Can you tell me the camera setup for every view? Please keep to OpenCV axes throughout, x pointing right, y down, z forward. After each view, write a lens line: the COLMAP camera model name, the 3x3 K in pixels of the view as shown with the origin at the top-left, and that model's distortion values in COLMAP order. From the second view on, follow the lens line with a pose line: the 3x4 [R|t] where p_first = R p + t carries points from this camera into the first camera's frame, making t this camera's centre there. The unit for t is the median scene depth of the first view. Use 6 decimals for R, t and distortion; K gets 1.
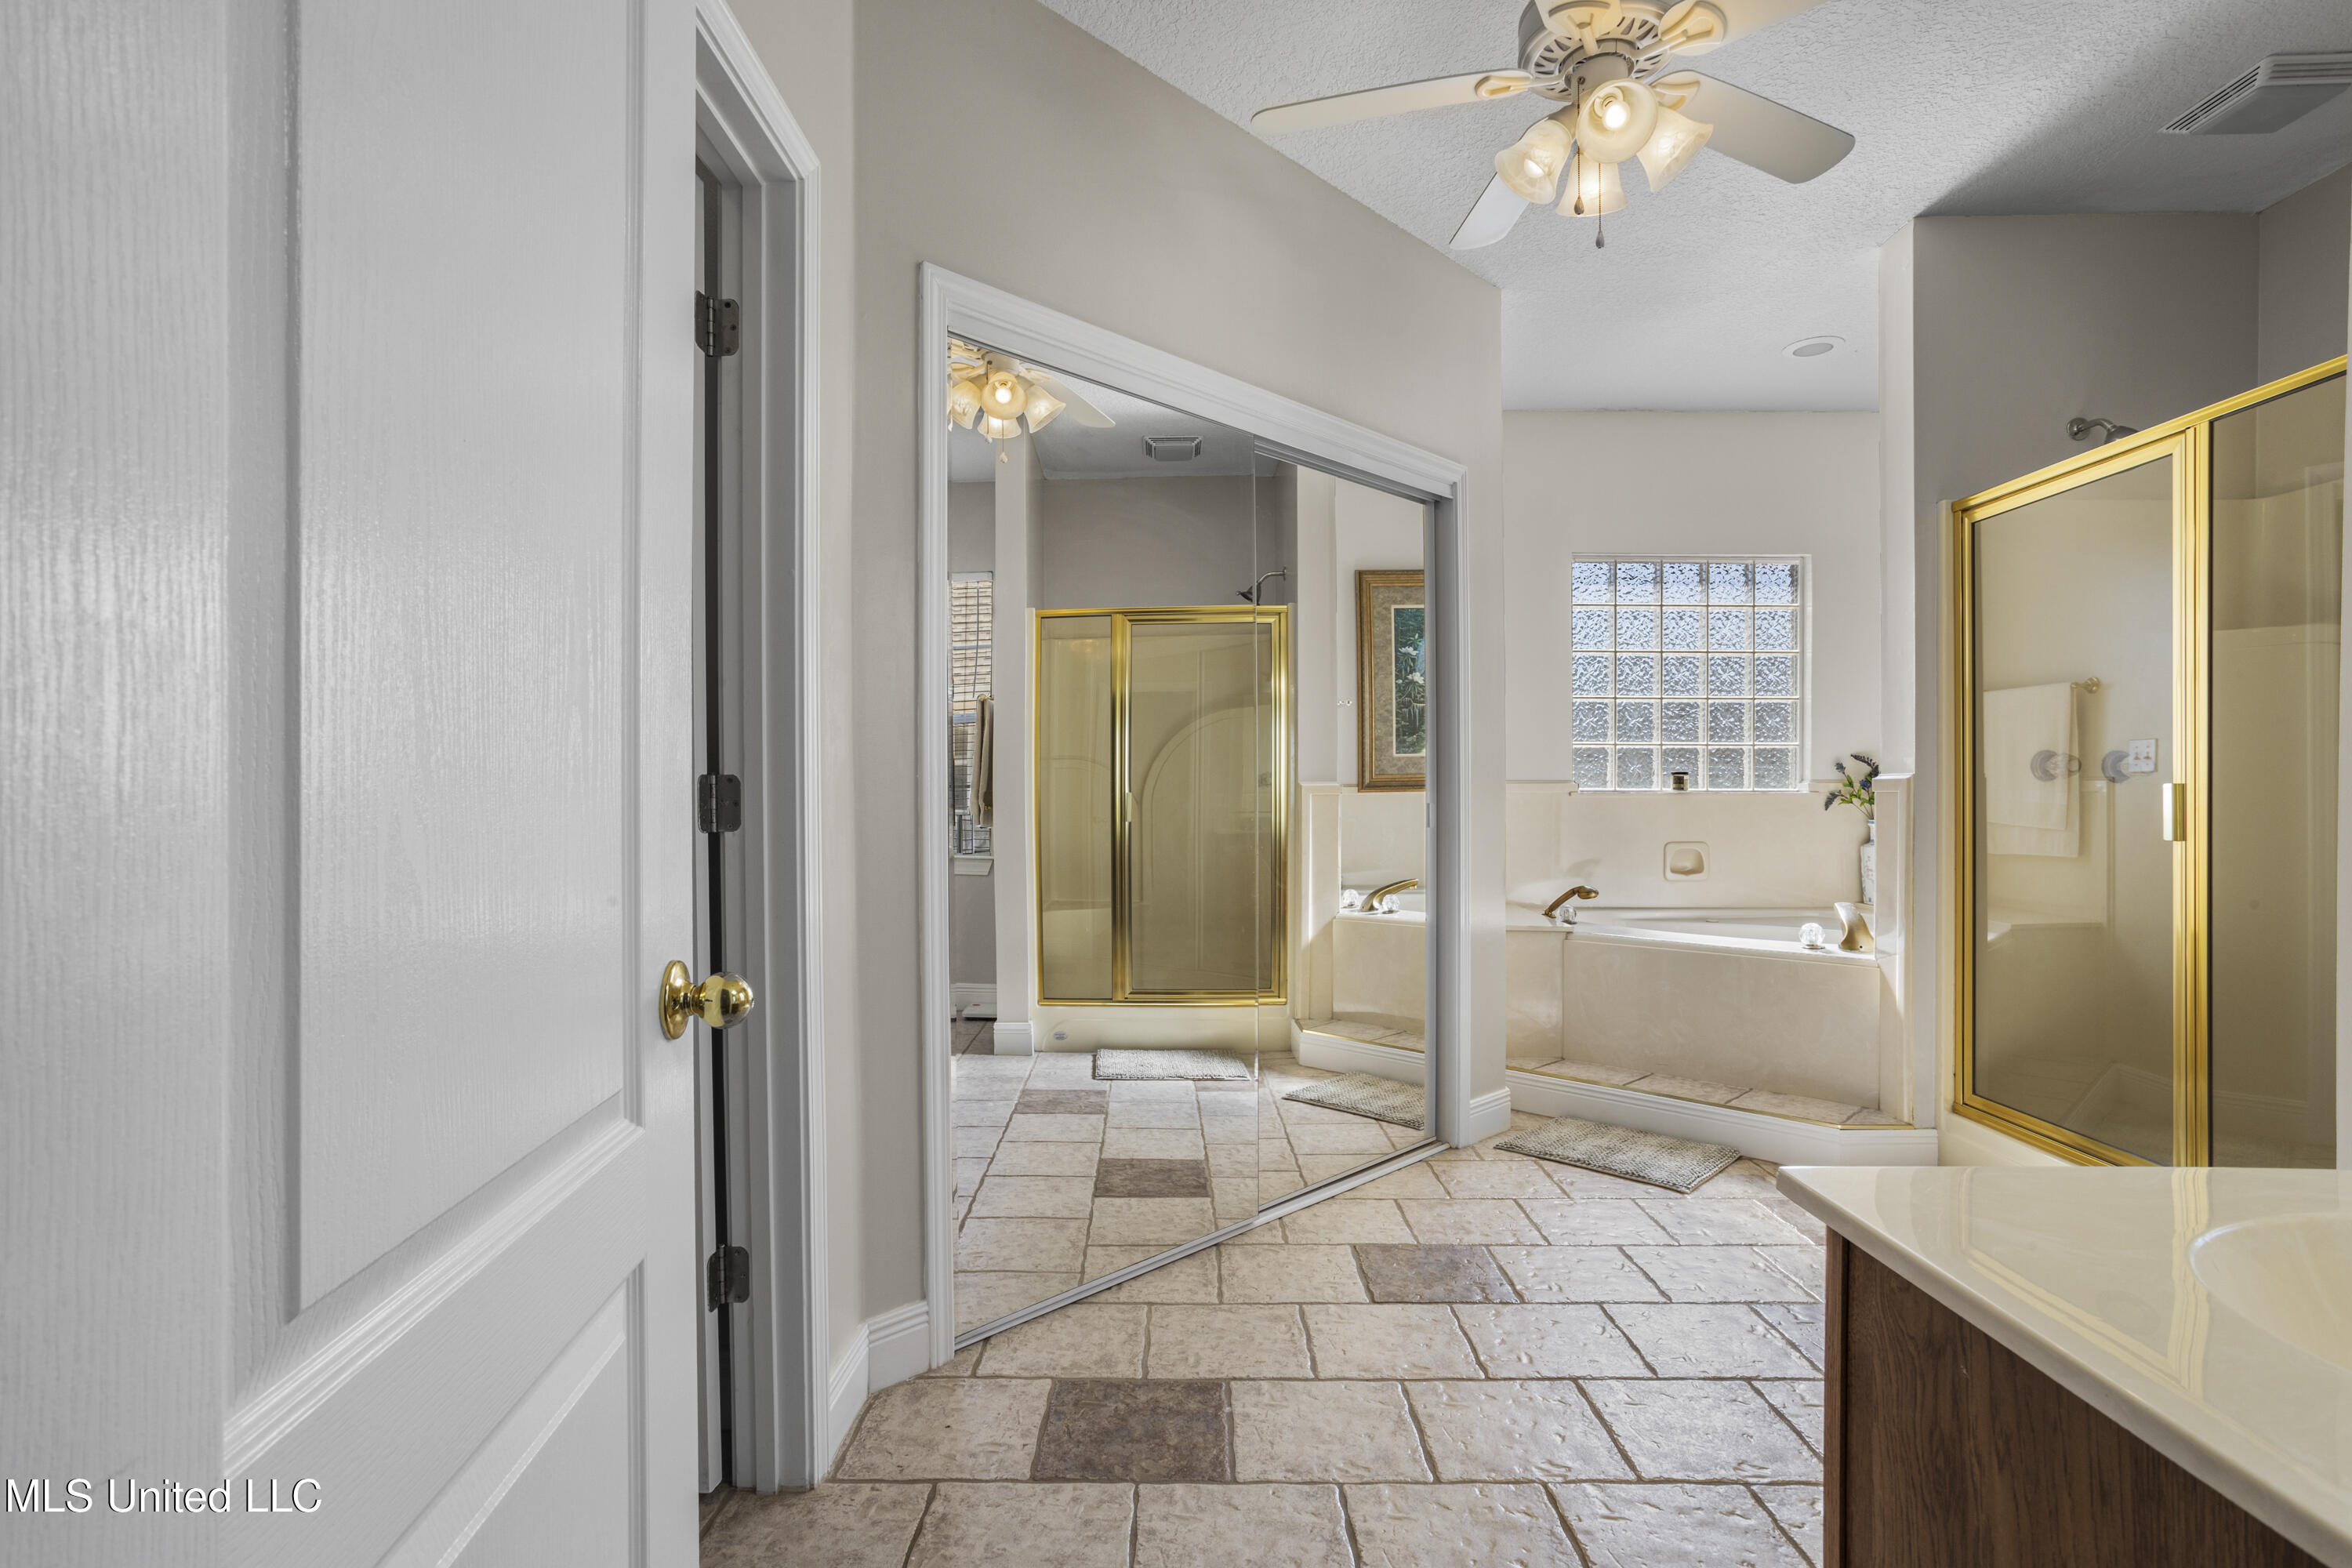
lens RADIAL K [[1166.4, 0, 1189.6], [0, 1166.4, 792.9], [0, 0, 1]] dist [-0.032079, 0.021392]
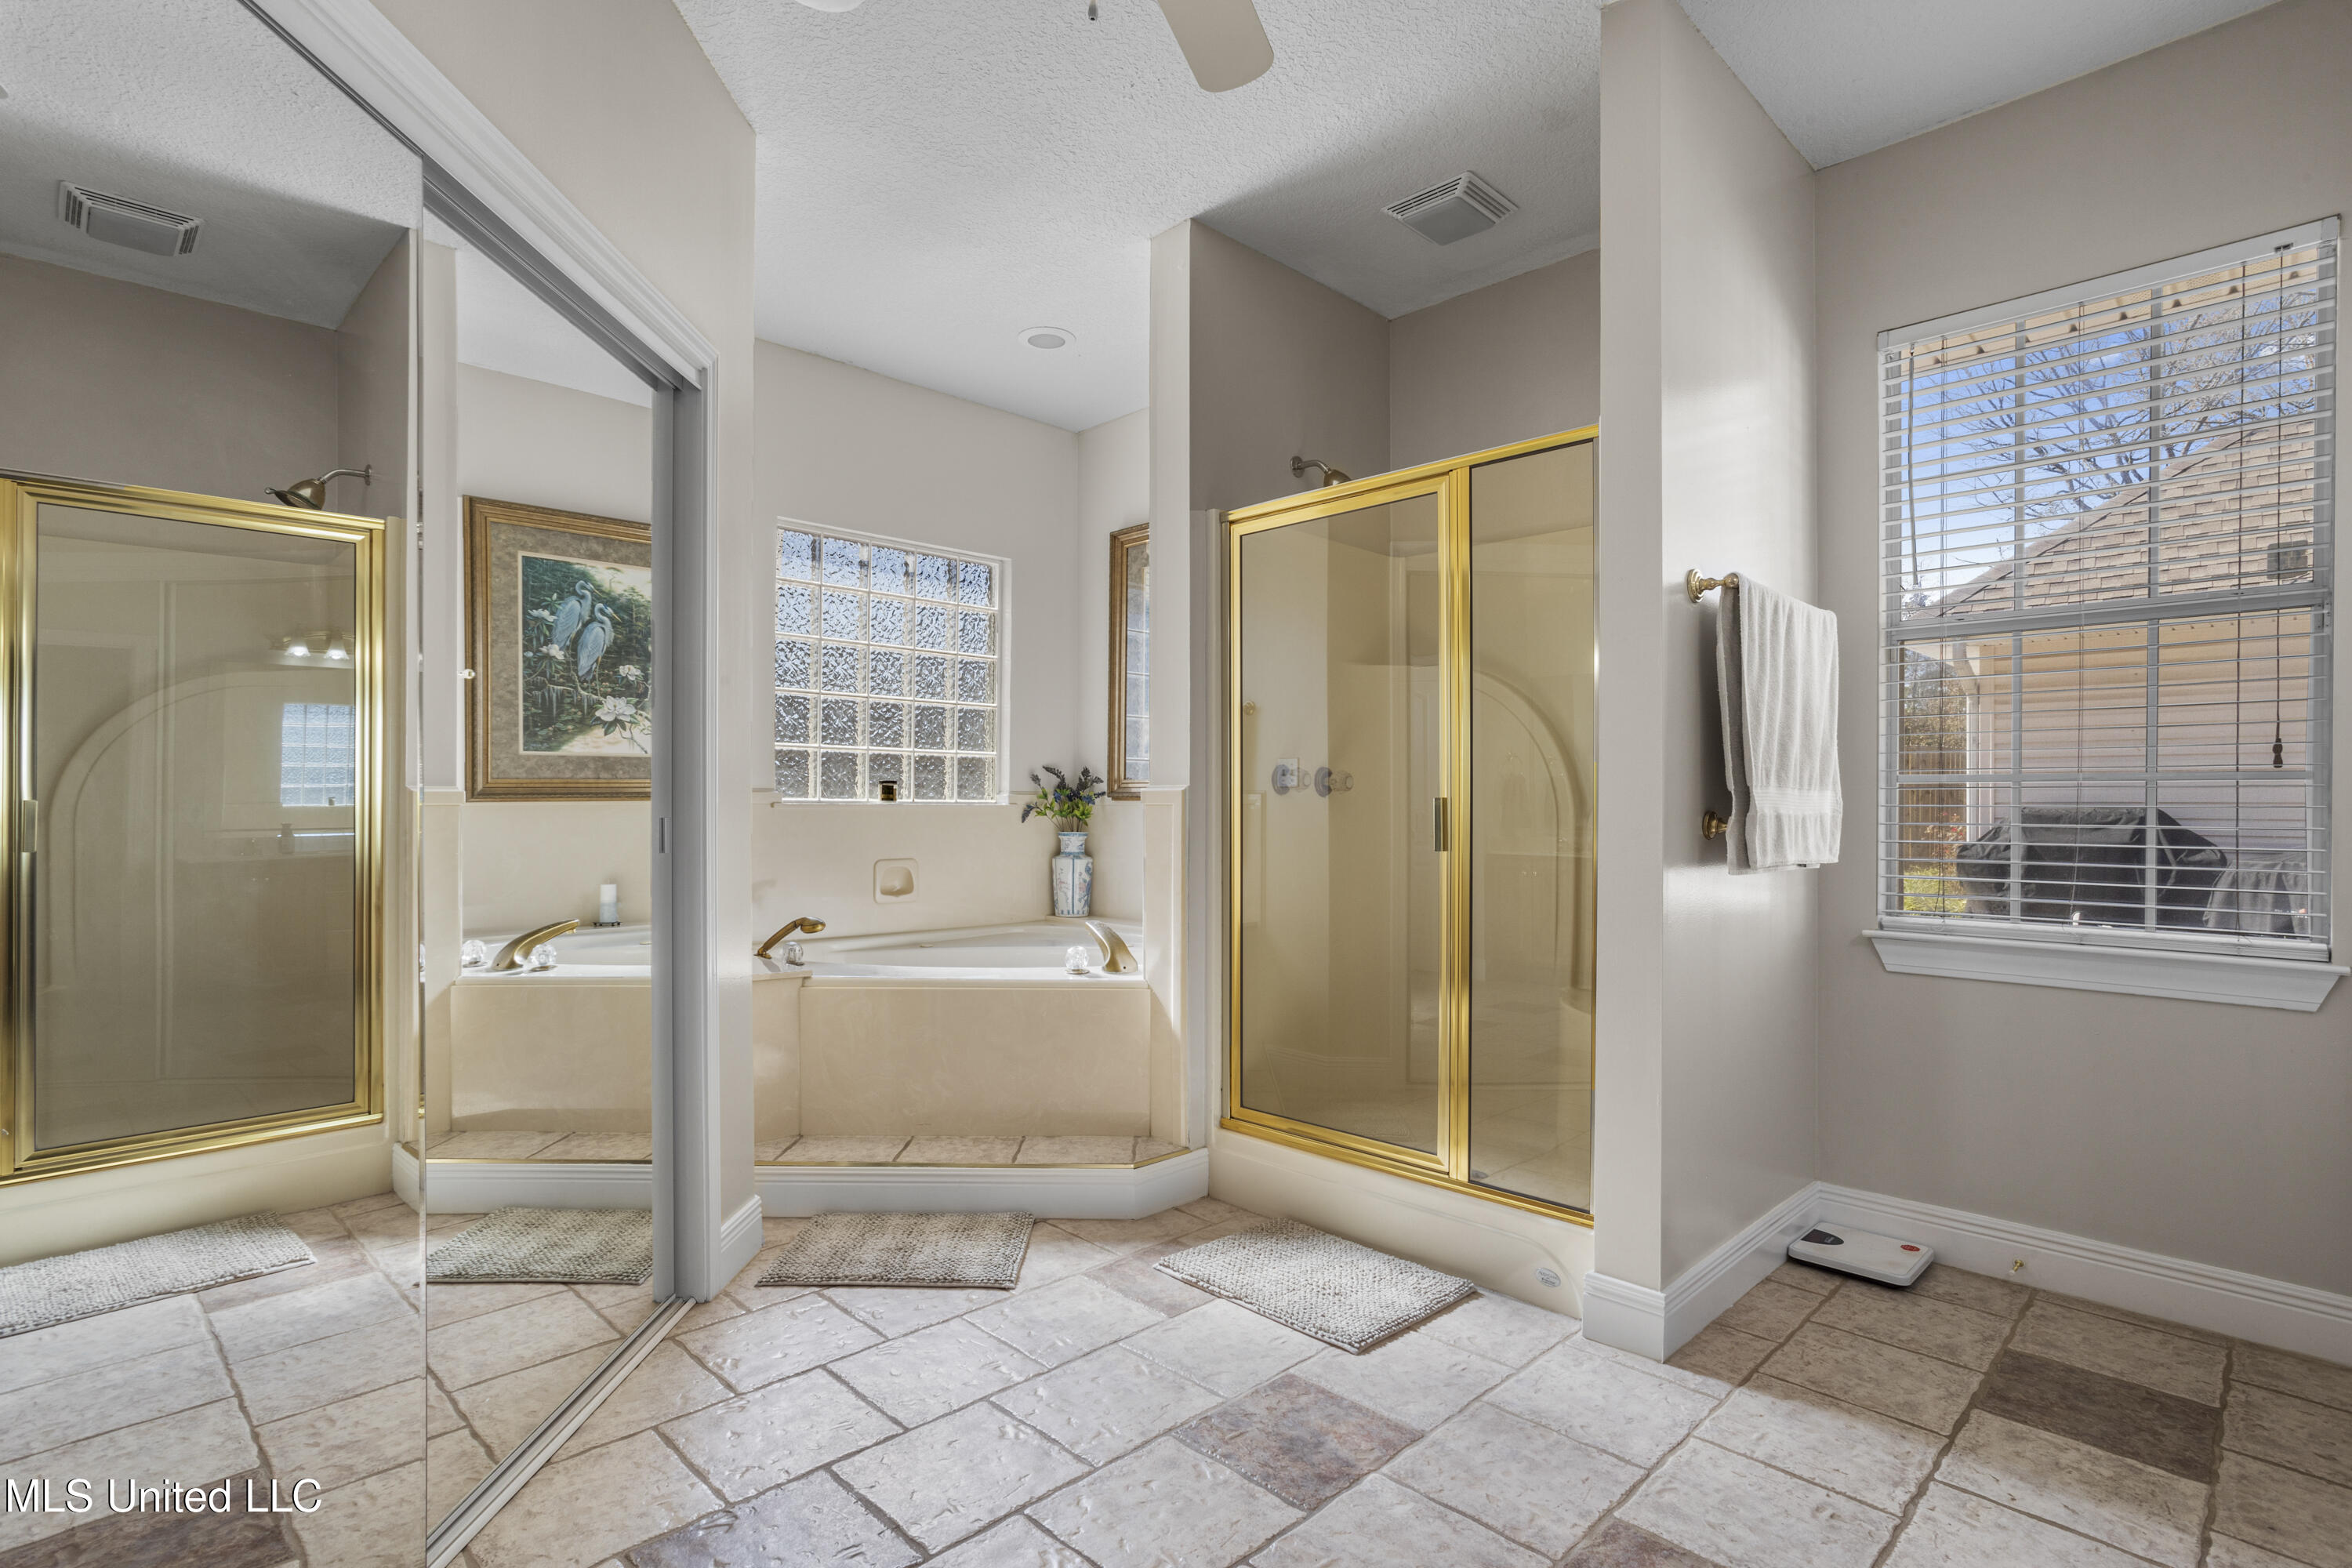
lens RADIAL K [[1166.4, 0, 1197.2], [0, 1166.4, 801.6], [0, 0, 1]] dist [-0.032079, 0.021392]
pose [[0.716987, 0.006111, 0.697060, -0.045013], [-0.004887, 0.999981, -0.003741, 0.000108], [-0.697069, -0.000725, 0.717003, 0.252658]]
